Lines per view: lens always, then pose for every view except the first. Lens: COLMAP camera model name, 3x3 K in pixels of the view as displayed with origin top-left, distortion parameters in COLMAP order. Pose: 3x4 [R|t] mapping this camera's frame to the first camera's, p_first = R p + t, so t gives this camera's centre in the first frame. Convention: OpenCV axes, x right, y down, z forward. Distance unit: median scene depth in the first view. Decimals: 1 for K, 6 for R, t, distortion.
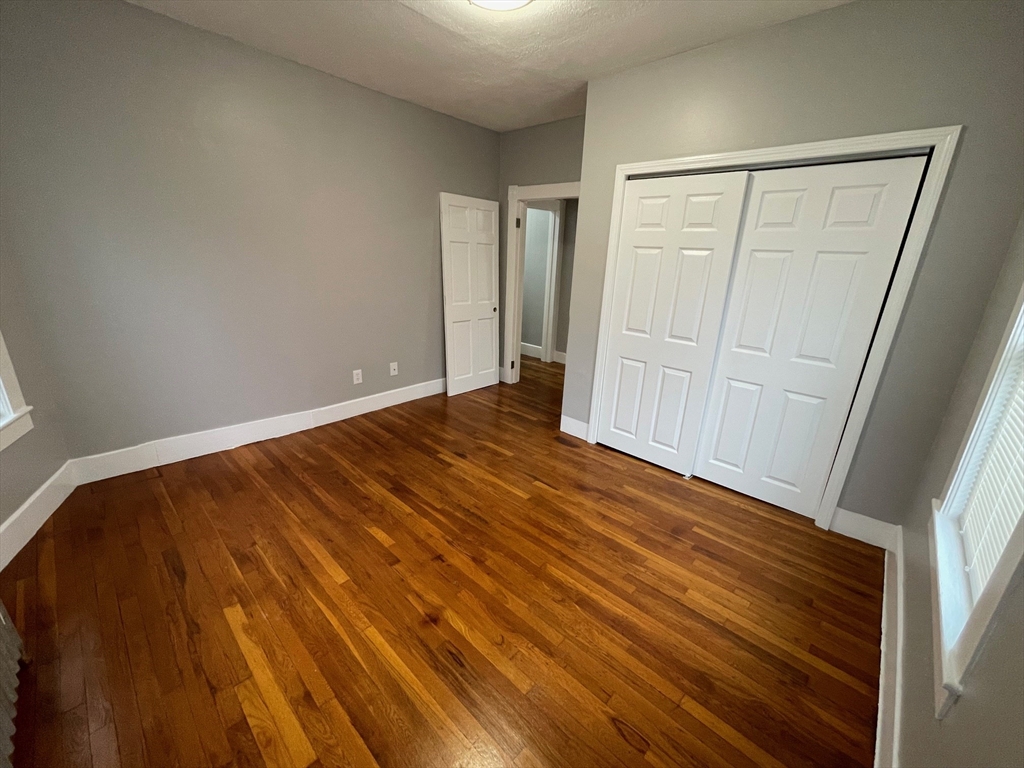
lens RADIAL K [[414.9, 0, 512.0], [0, 414.9, 384.0], [0, 0, 1]] dist [-0.007457, 0.003479]
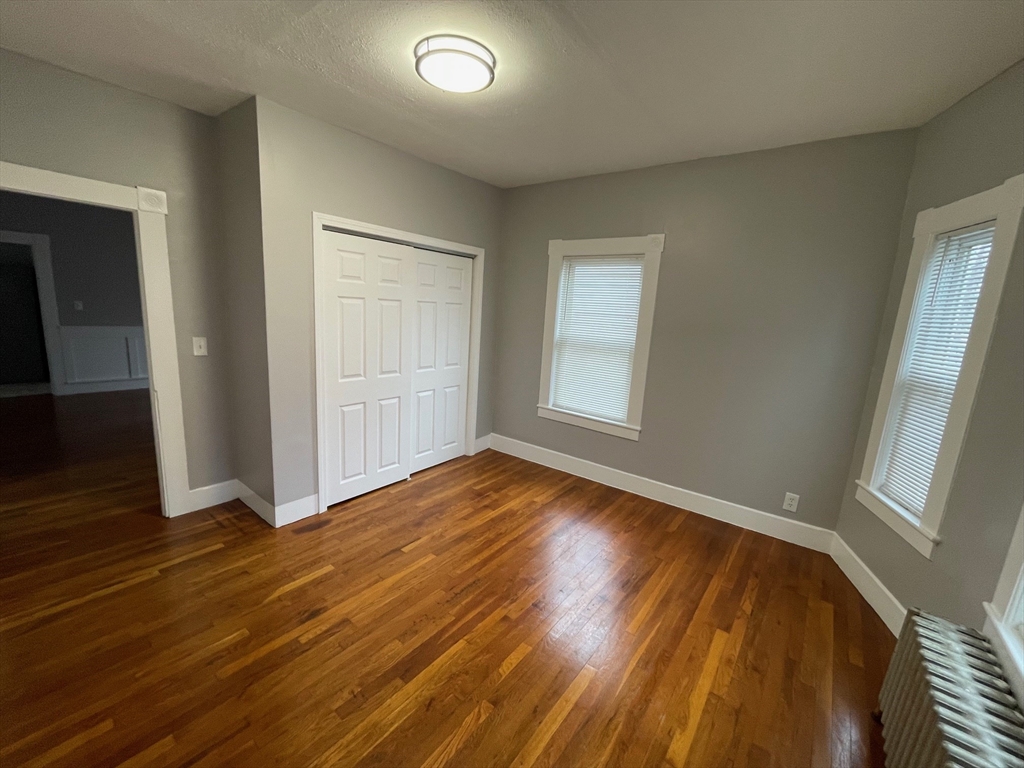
lens RADIAL K [[414.9, 0, 512.0], [0, 414.9, 384.0], [0, 0, 1]] dist [-0.007457, 0.003479]
pose [[-0.093393, -0.224793, 0.969921, -0.897672], [0.246989, 0.938496, 0.241292, -0.317290], [-0.964507, 0.262095, -0.032127, 0.798803]]
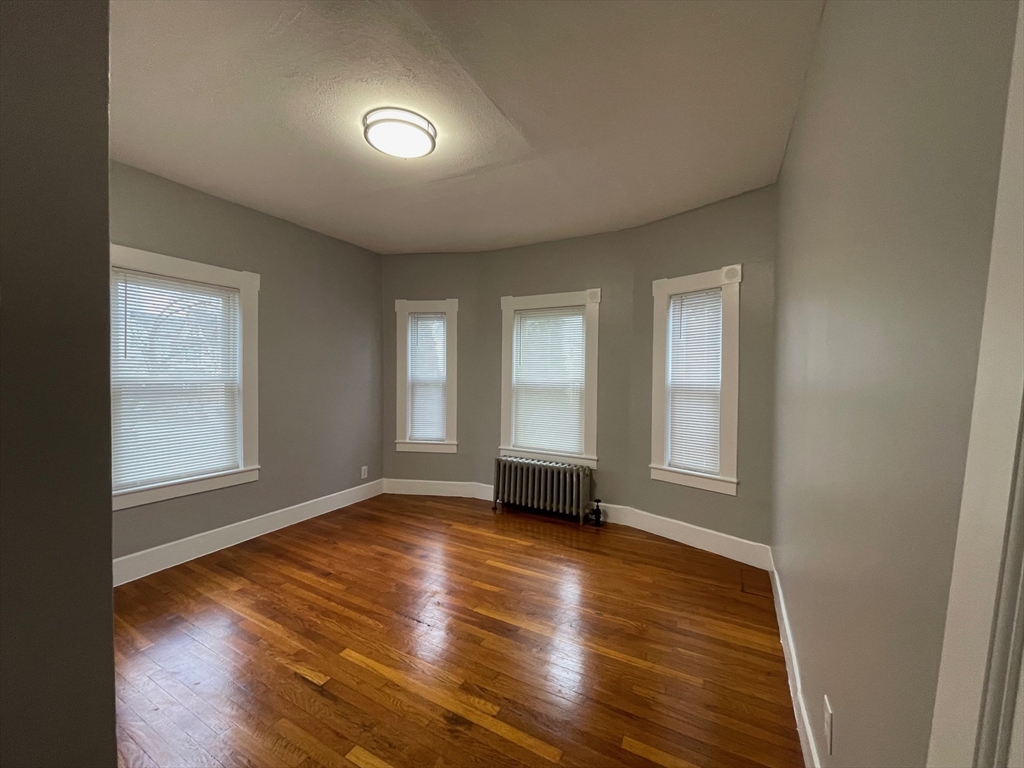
lens RADIAL K [[414.9, 0, 512.0], [0, 414.9, 384.0], [0, 0, 1]] dist [-0.007457, 0.003479]
pose [[-0.965863, -0.041276, -0.255743, -0.050040], [-0.123279, 0.941509, 0.313630, -0.518384], [0.227838, 0.334452, -0.914457, 1.731349]]
